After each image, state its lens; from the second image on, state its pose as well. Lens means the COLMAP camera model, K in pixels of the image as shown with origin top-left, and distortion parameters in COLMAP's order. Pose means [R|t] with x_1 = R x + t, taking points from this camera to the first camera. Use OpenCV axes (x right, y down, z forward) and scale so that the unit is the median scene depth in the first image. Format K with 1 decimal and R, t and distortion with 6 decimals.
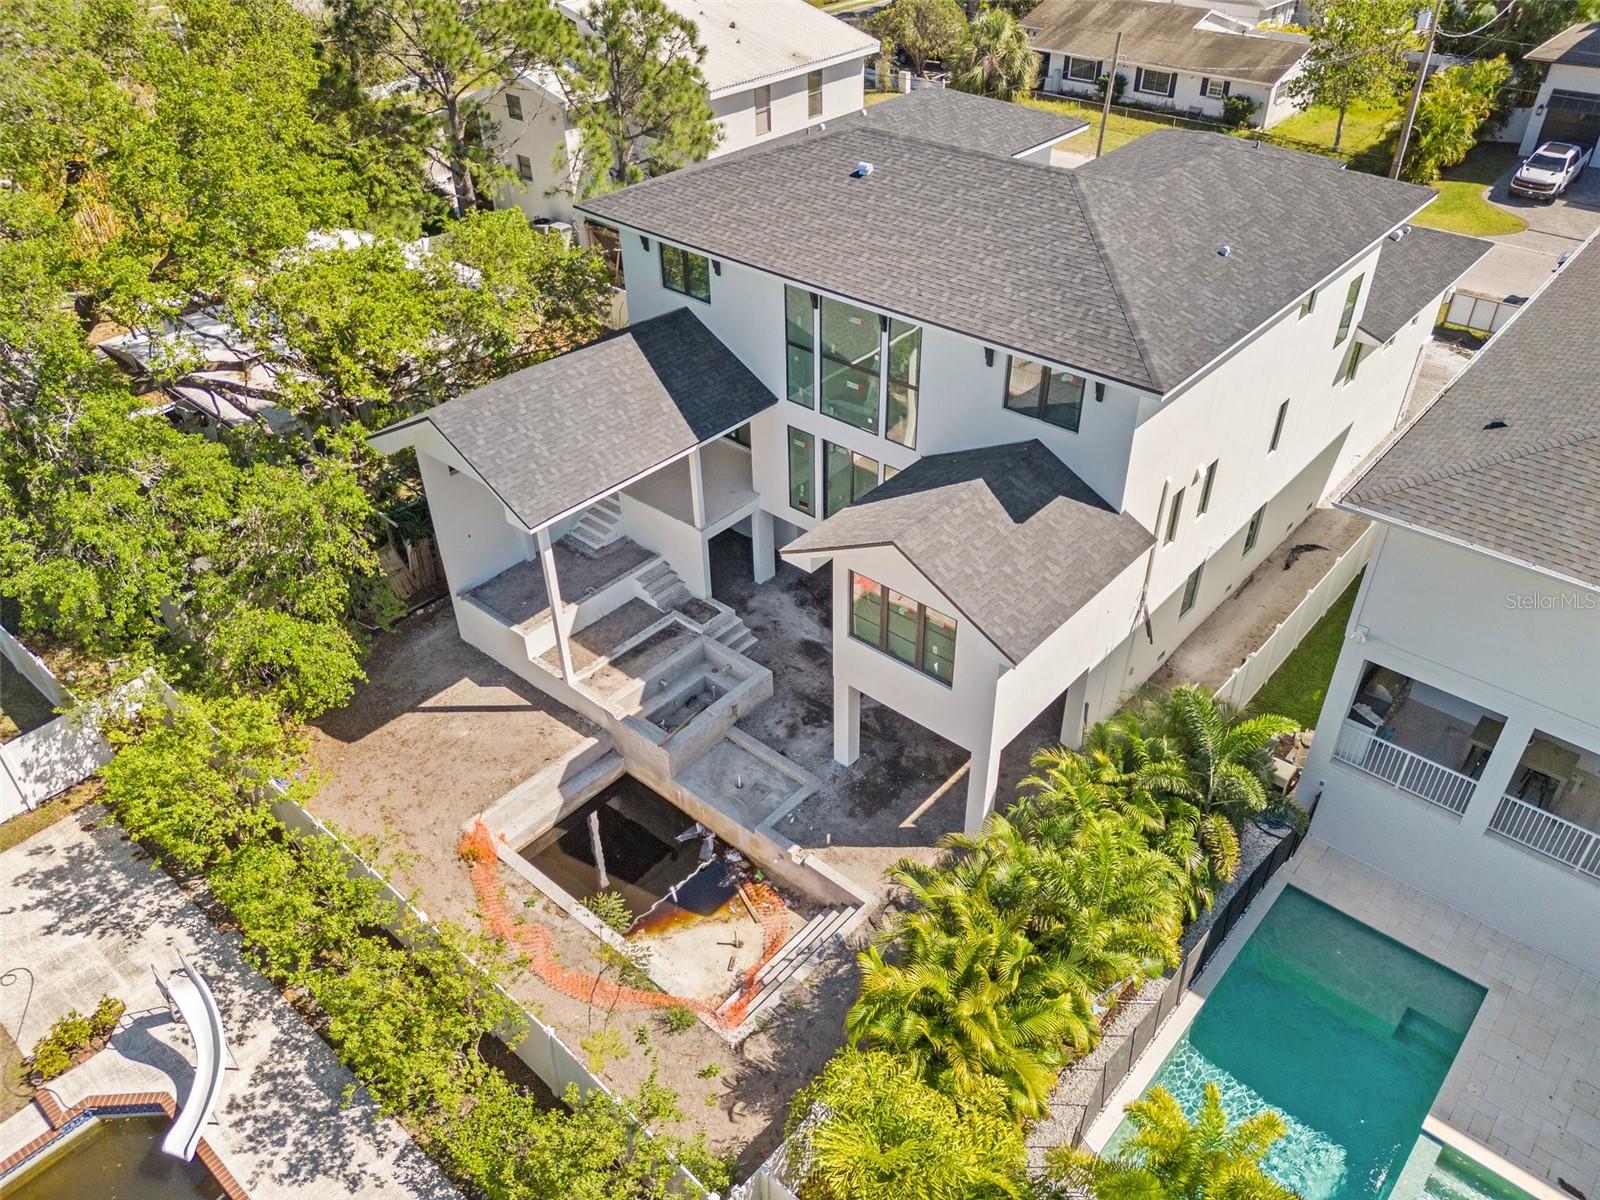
lens RADIAL K [[1179.0, 0, 800.0], [0, 1179.0, 600.0], [0, 0, 1]] dist [0.028759, -0.002719]
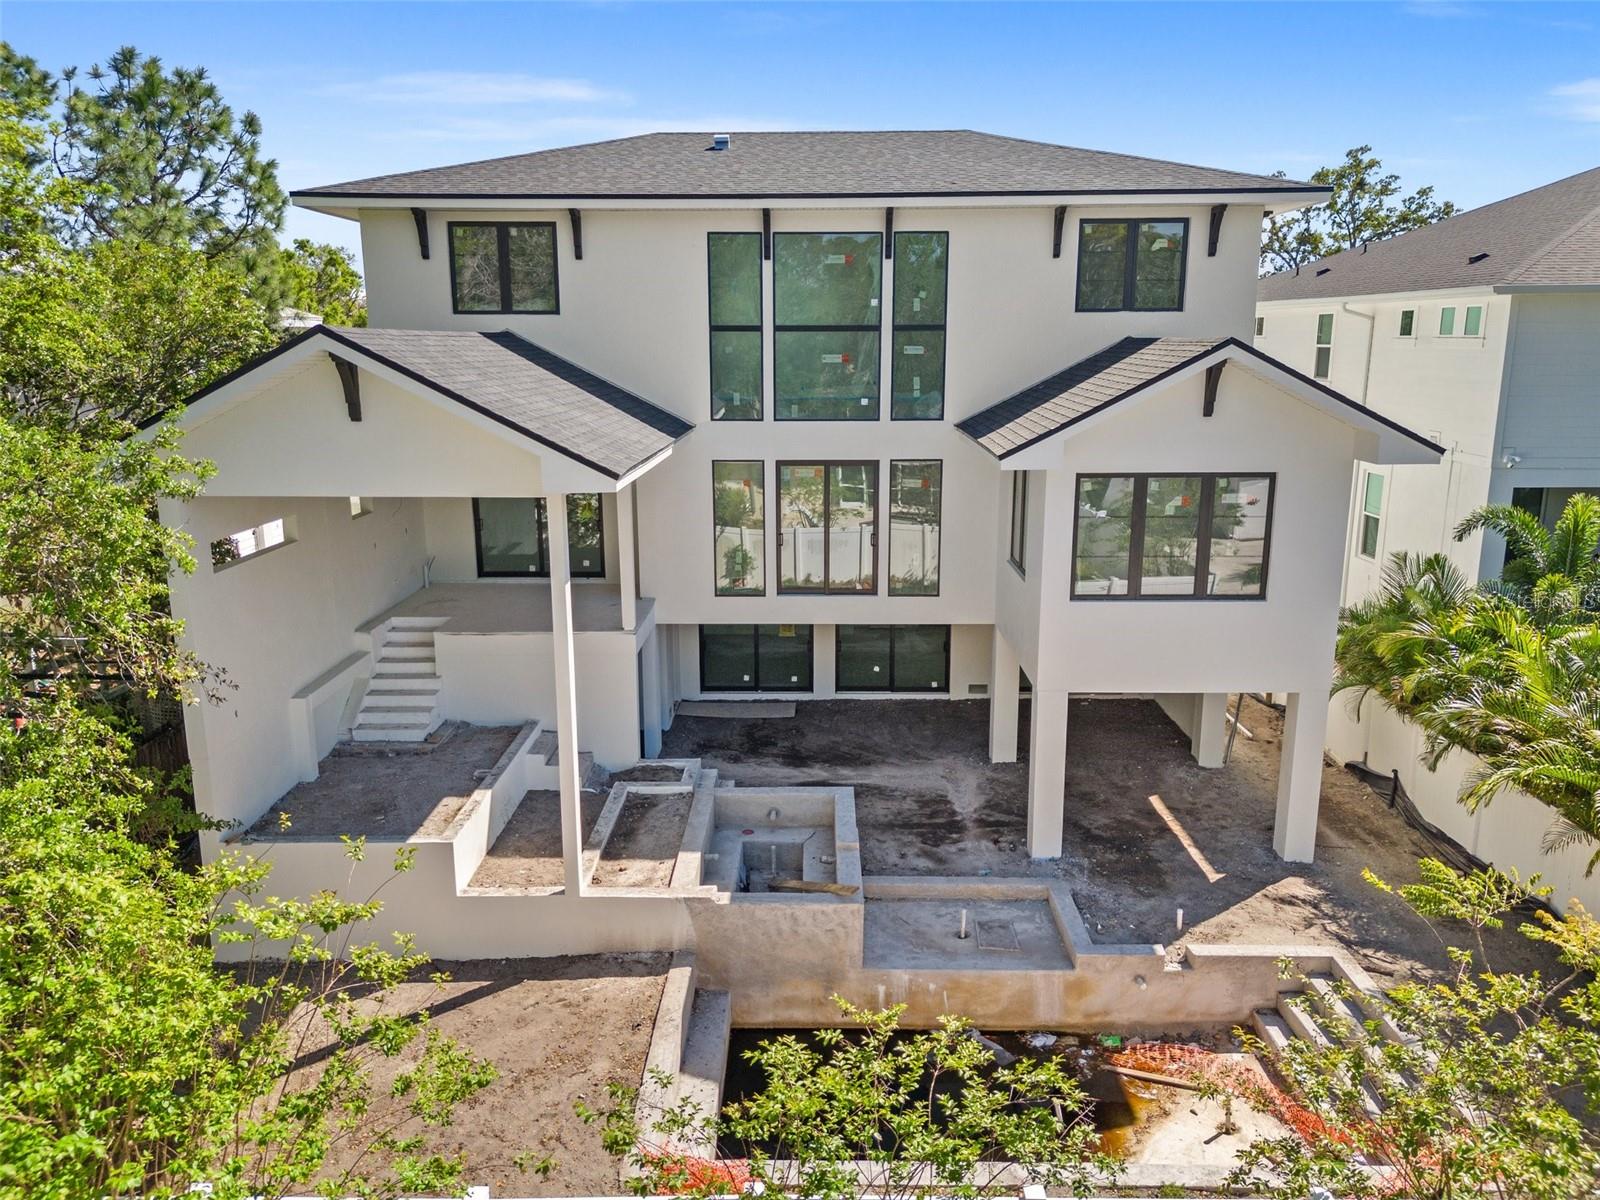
lens RADIAL K [[1179.0, 0, 800.0], [0, 1179.0, 600.0], [0, 0, 1]] dist [0.028759, -0.002719]
pose [[0.756314, -0.123657, 0.642416, -0.444776], [0.381002, 0.881515, -0.278872, 0.140557], [-0.531815, 0.455676, 0.713815, 0.549464]]
